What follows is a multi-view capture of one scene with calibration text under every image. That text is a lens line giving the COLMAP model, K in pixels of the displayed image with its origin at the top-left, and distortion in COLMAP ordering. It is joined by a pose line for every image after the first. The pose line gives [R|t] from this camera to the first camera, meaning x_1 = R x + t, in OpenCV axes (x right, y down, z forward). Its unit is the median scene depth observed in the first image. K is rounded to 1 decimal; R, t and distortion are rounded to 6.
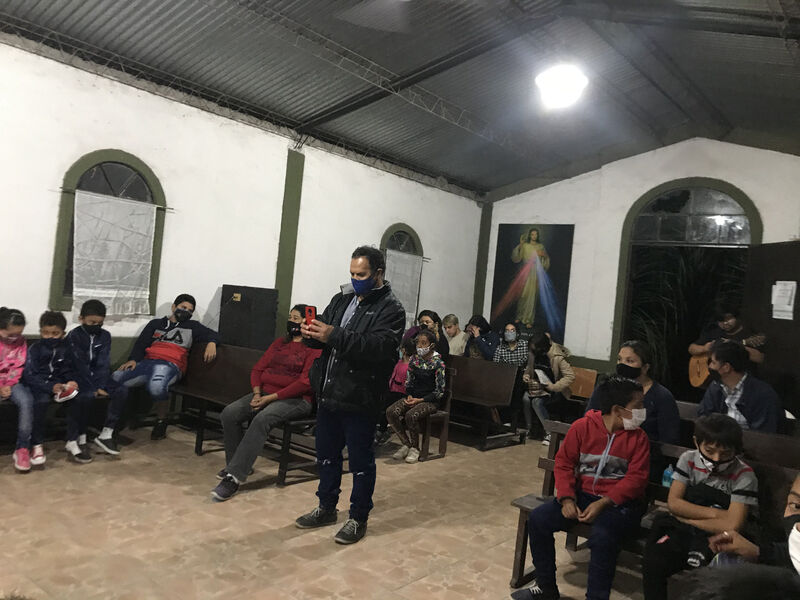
lens RADIAL K [[650.4, 0, 400.0], [0, 650.4, 300.0], [0, 0, 1]] dist [0.120913, -0.168954]
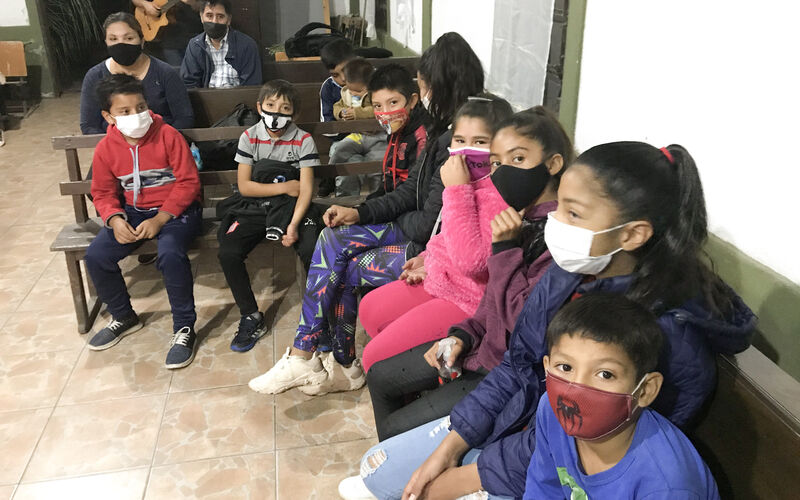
lens RADIAL K [[609.1, 0, 399.6], [0, 609.1, 284.1], [0, 0, 1]] dist [0.002367, 0.001512]
pose [[0.648034, -0.433784, 0.626005, -0.035330], [0.066180, 0.850912, 0.521122, -0.008982], [-0.758730, -0.296276, 0.580128, 0.267965]]
